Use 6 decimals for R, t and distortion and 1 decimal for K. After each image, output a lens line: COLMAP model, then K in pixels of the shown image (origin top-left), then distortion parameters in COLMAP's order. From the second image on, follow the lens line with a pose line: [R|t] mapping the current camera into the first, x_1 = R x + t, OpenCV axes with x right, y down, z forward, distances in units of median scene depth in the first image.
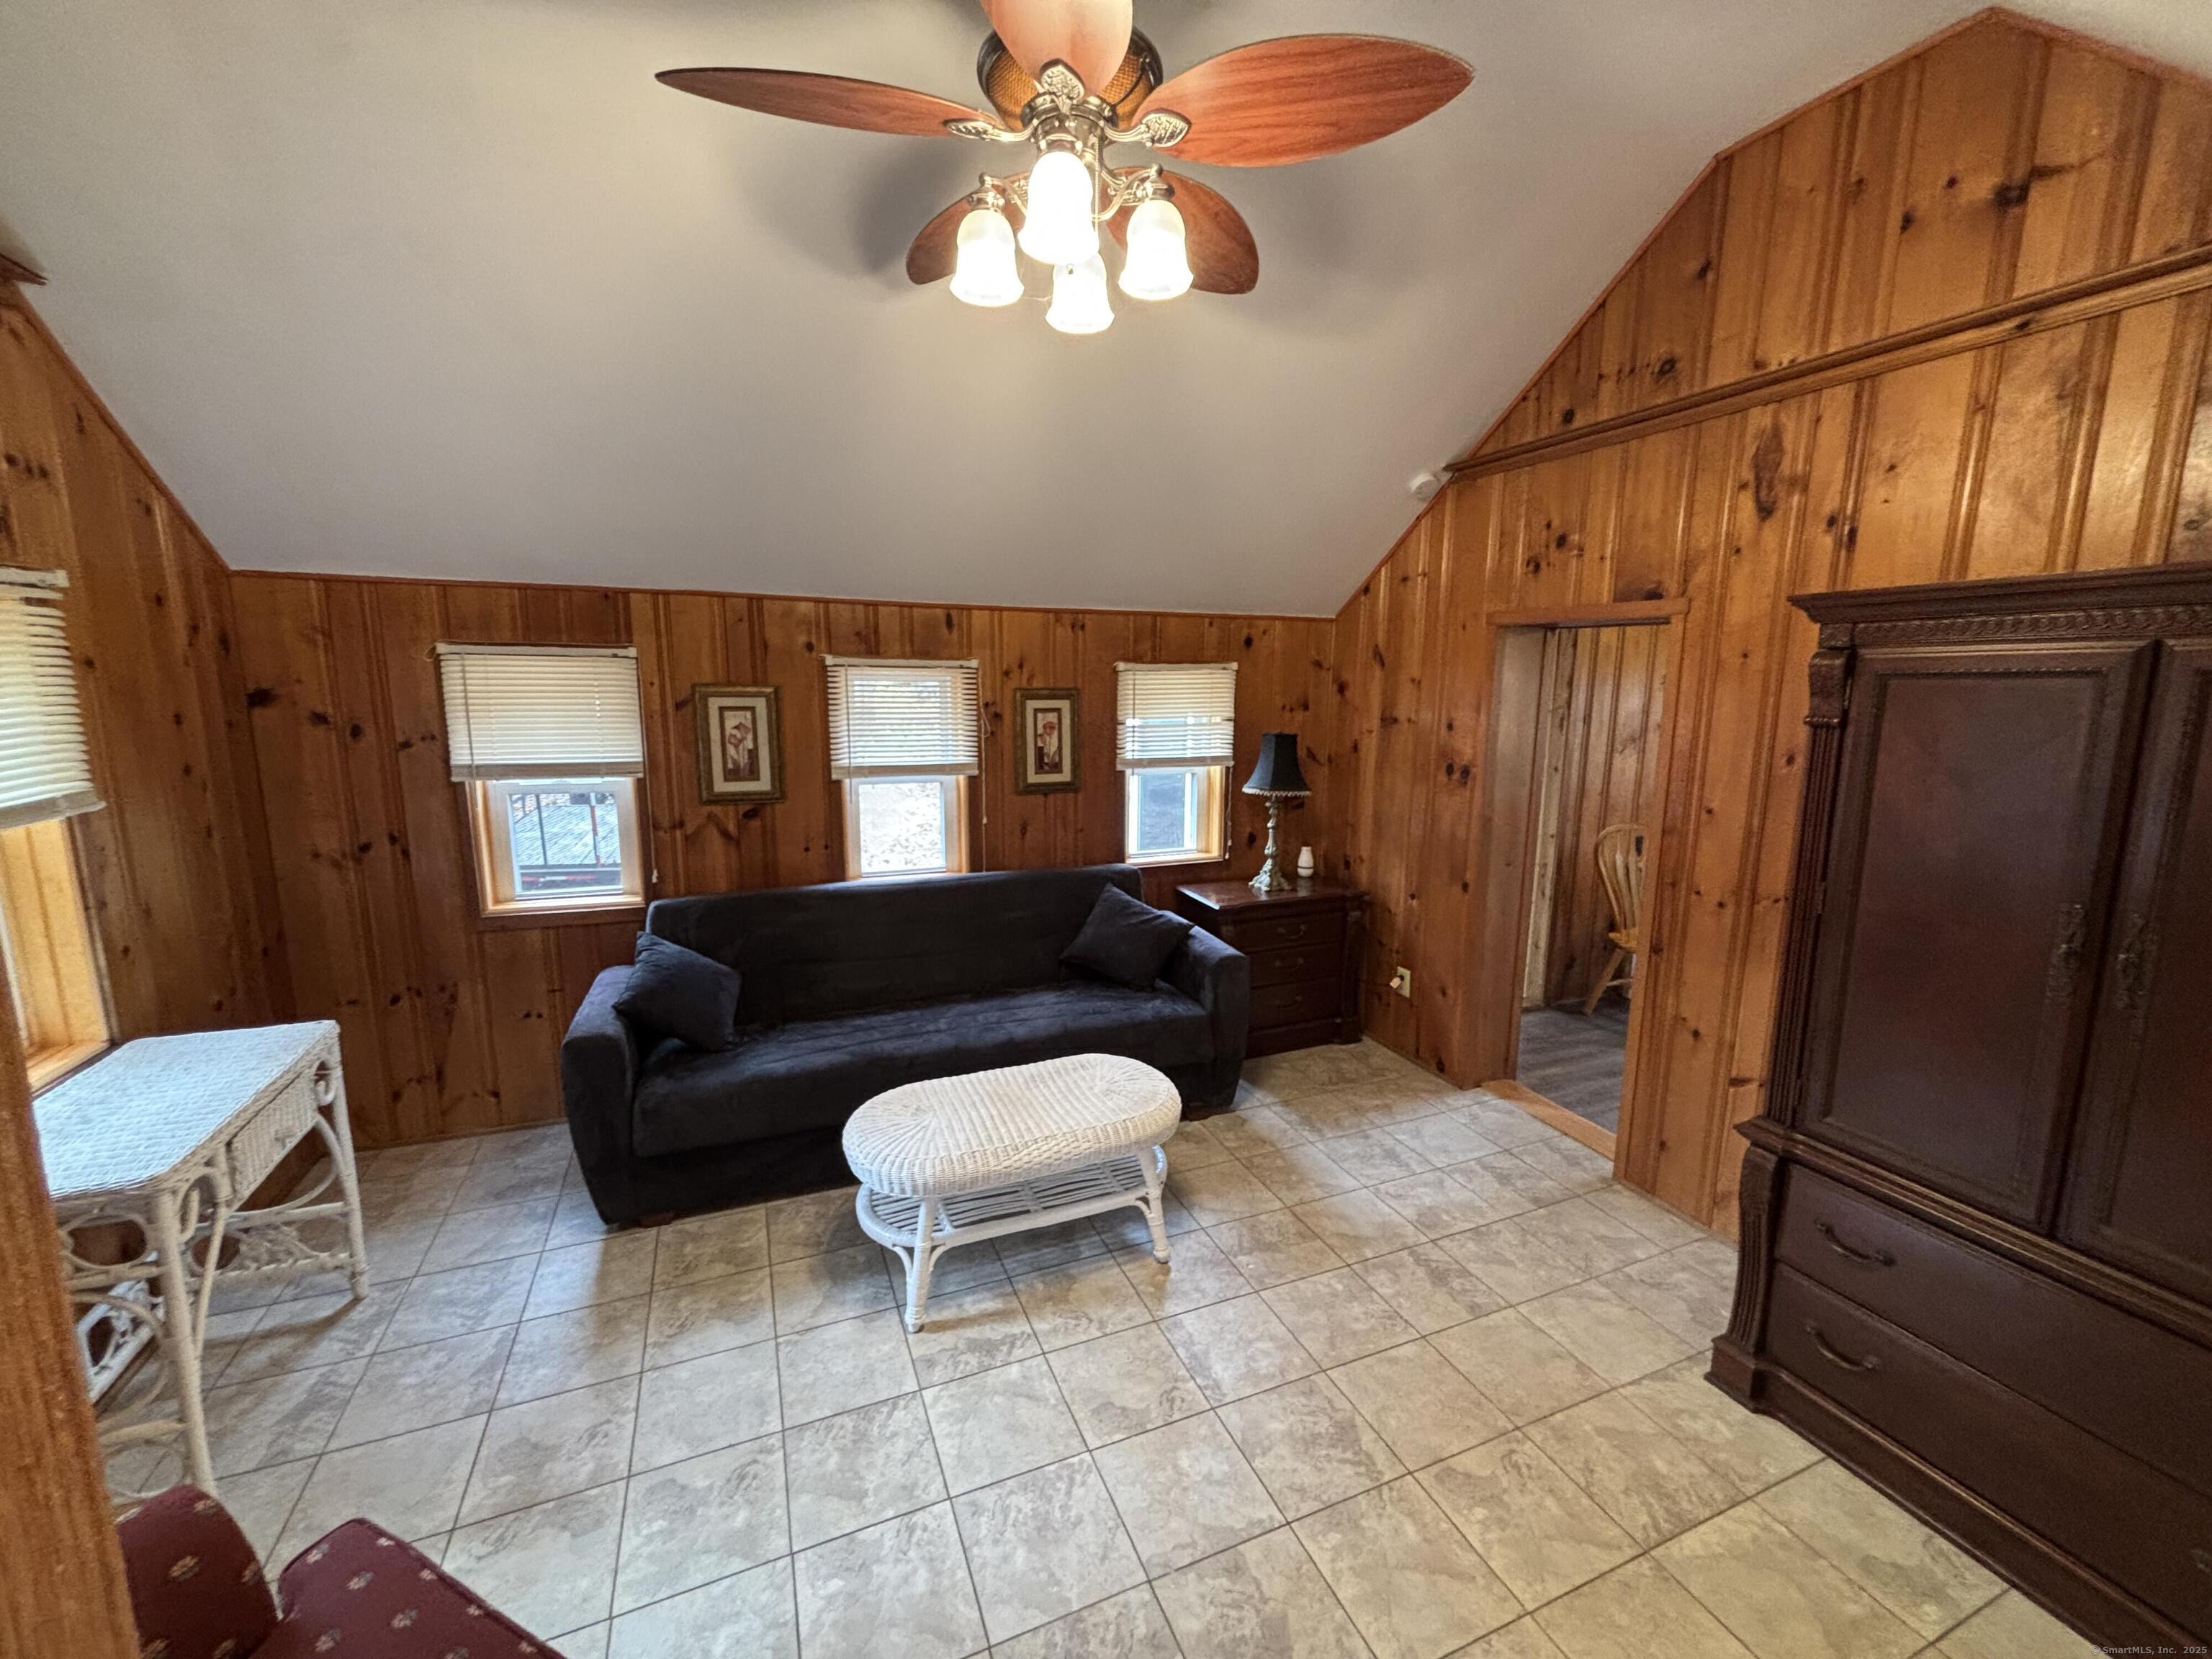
lens RADIAL K [[895.6, 0, 1118.3], [0, 895.6, 820.4], [0, 0, 1]] dist [0.001569, -0.001830]
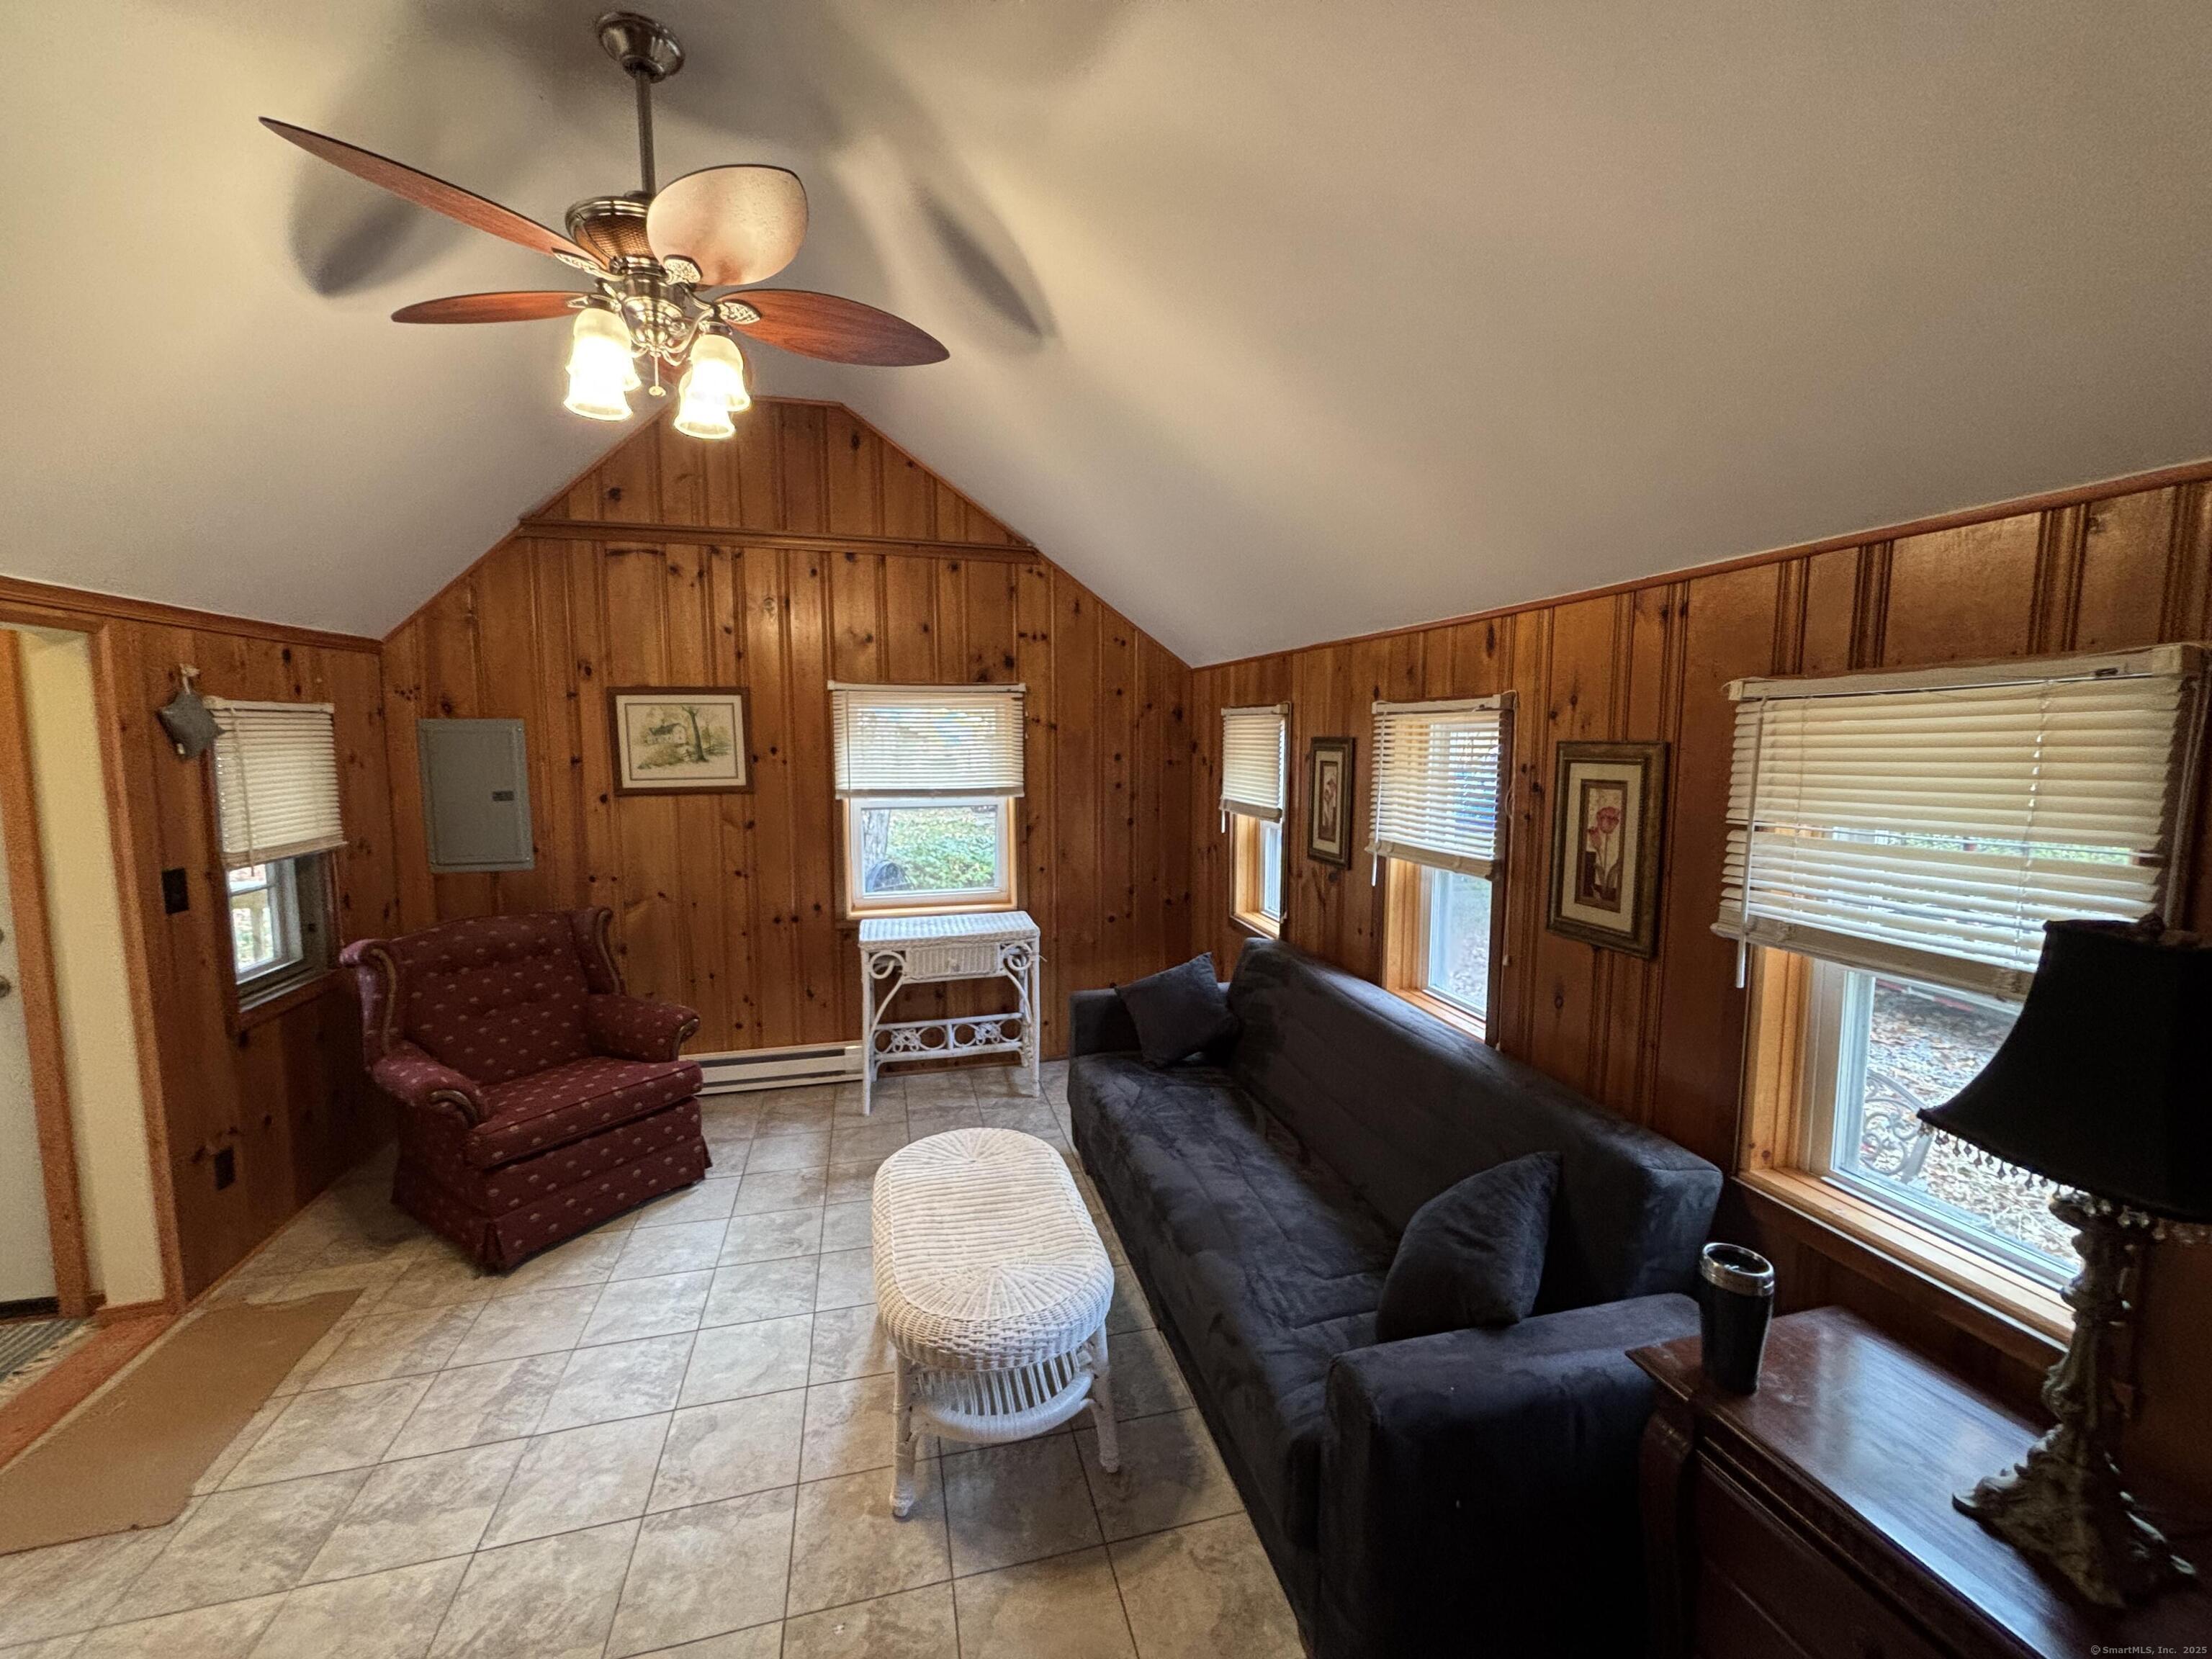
lens RADIAL K [[895.6, 0, 1105.7], [0, 895.6, 827.5], [0, 0, 1]] dist [0.001569, -0.001830]
pose [[-0.147204, 0.090923, -0.984918, 0.528621], [-0.156319, 0.981113, 0.113935, -0.126136], [0.976676, 0.170733, -0.130211, 0.886817]]
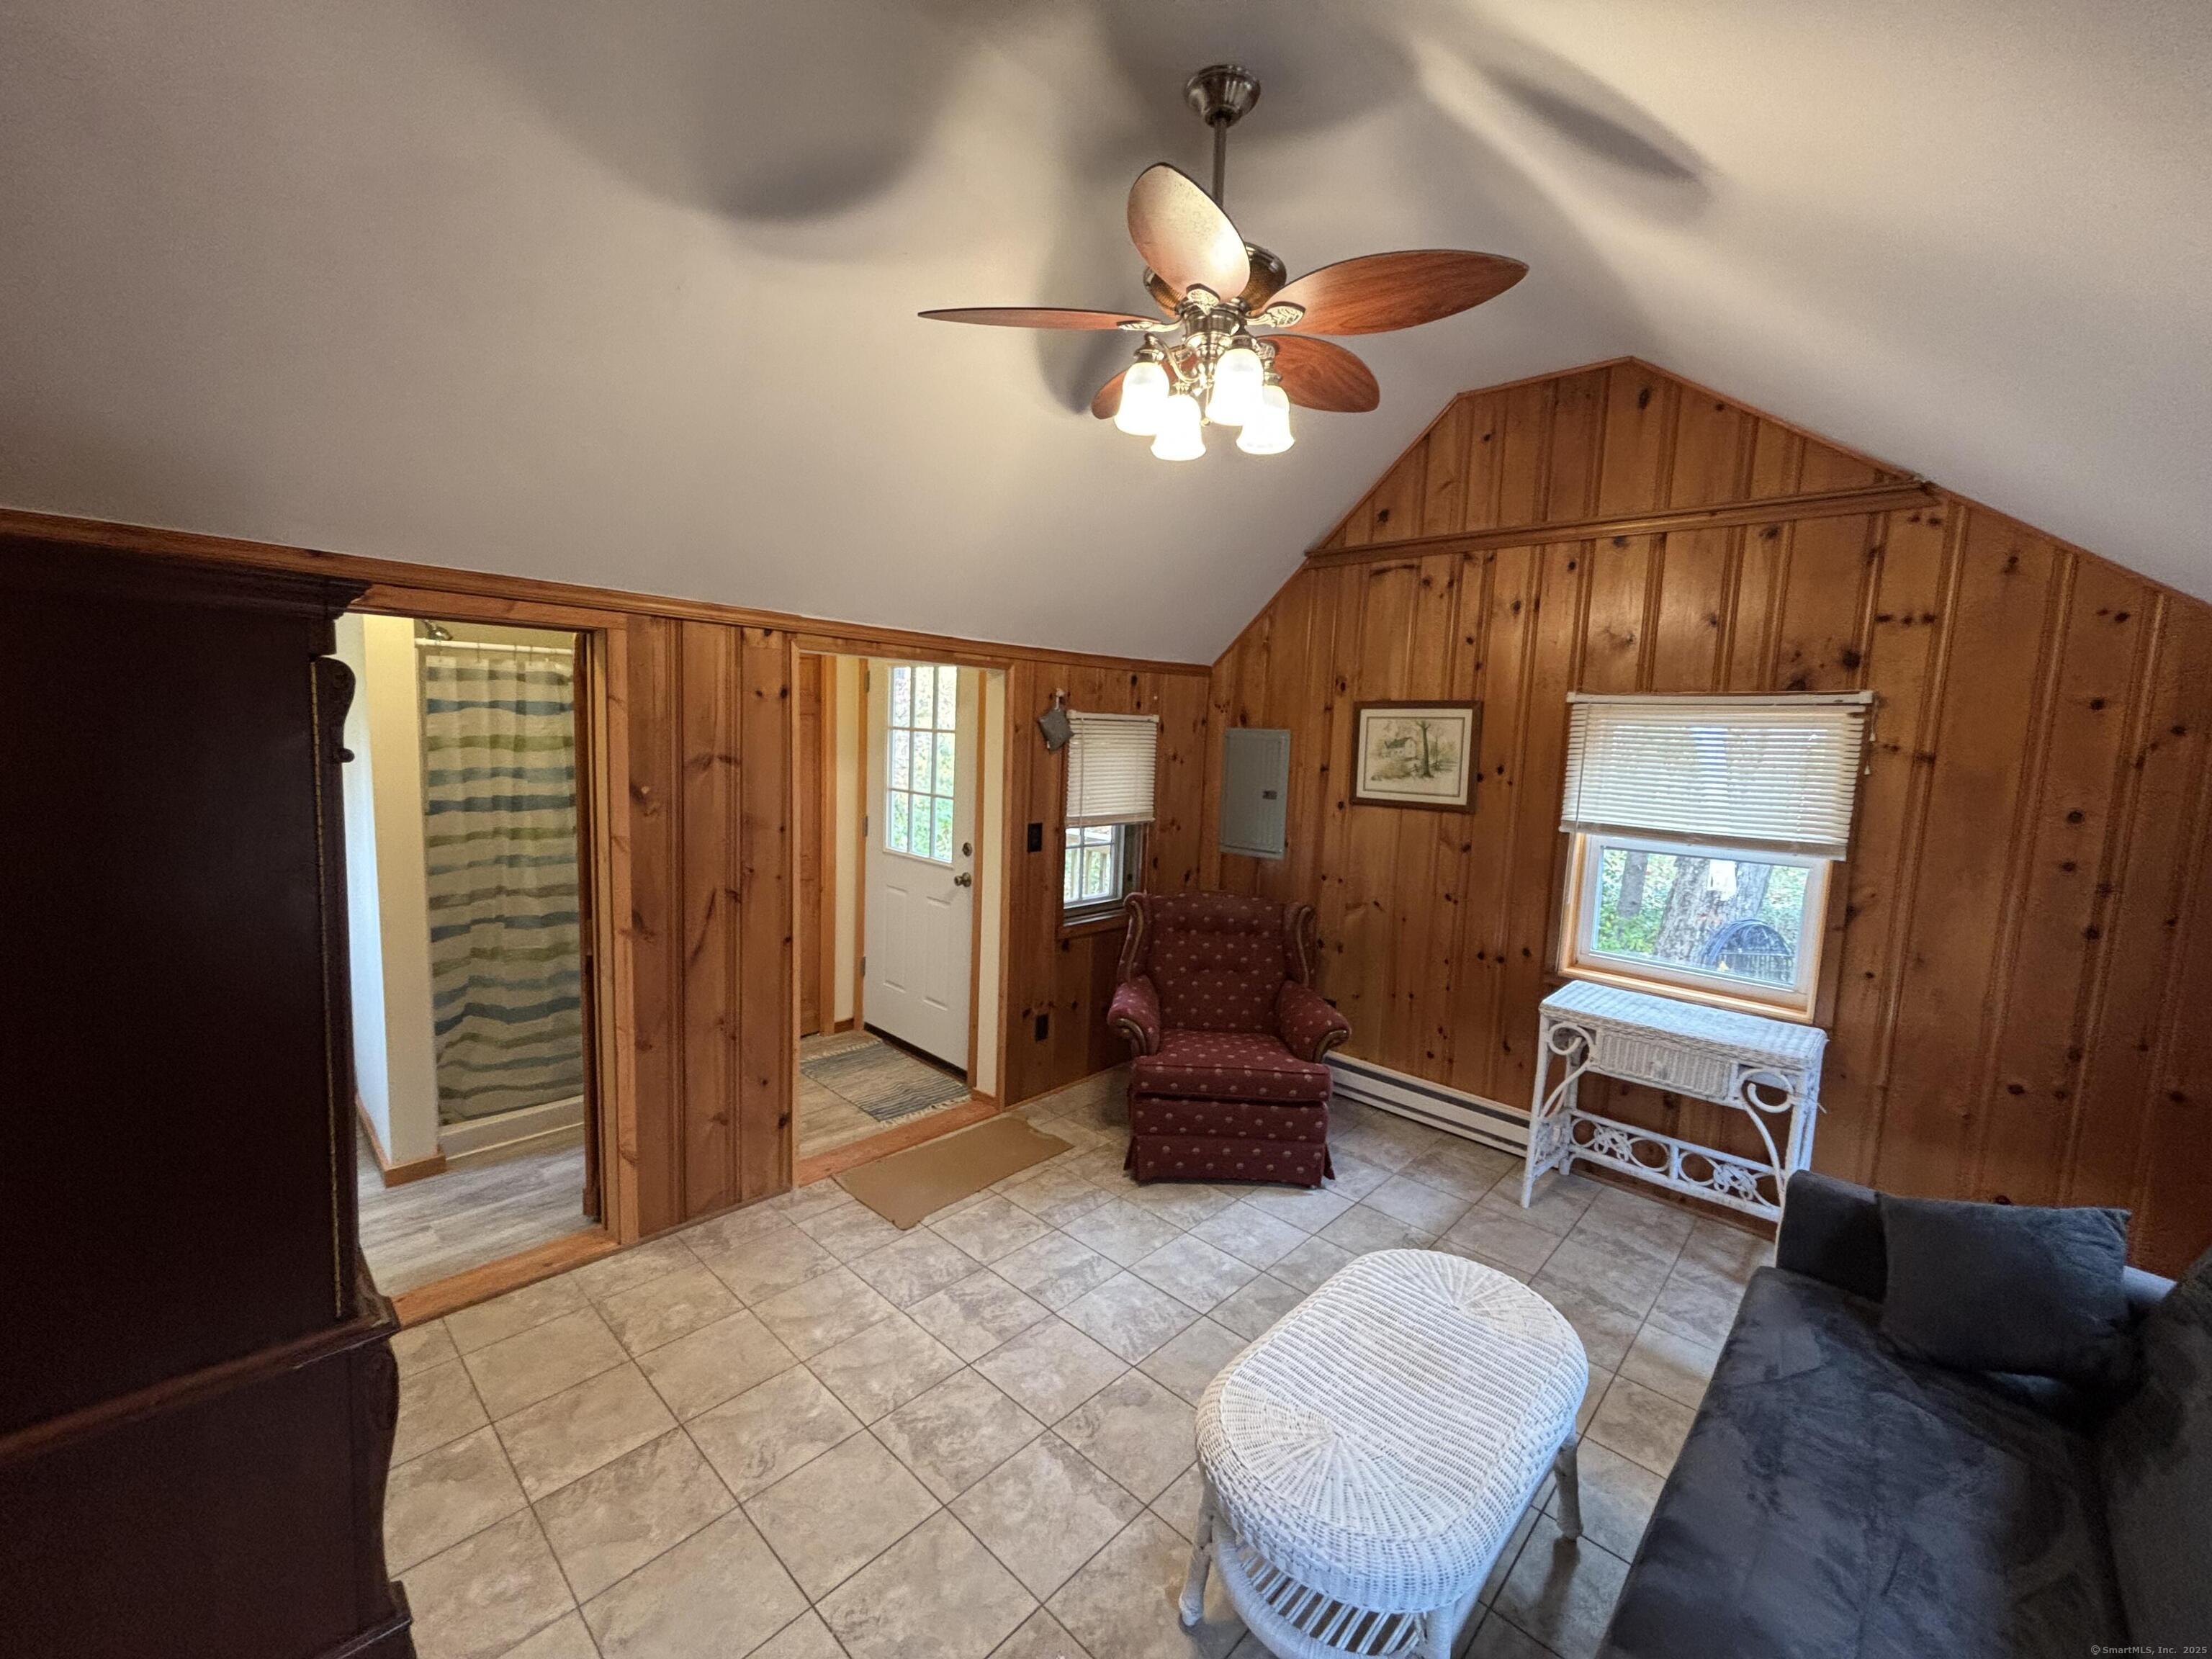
lens RADIAL K [[895.6, 0, 1097.7], [0, 895.6, 821.4], [0, 0, 1]] dist [0.001569, -0.001830]
pose [[-0.917986, -0.002476, -0.396605, 0.284709], [-0.107559, 0.964061, 0.242936, -0.171546], [0.381750, 0.265670, -0.885261, 1.067834]]
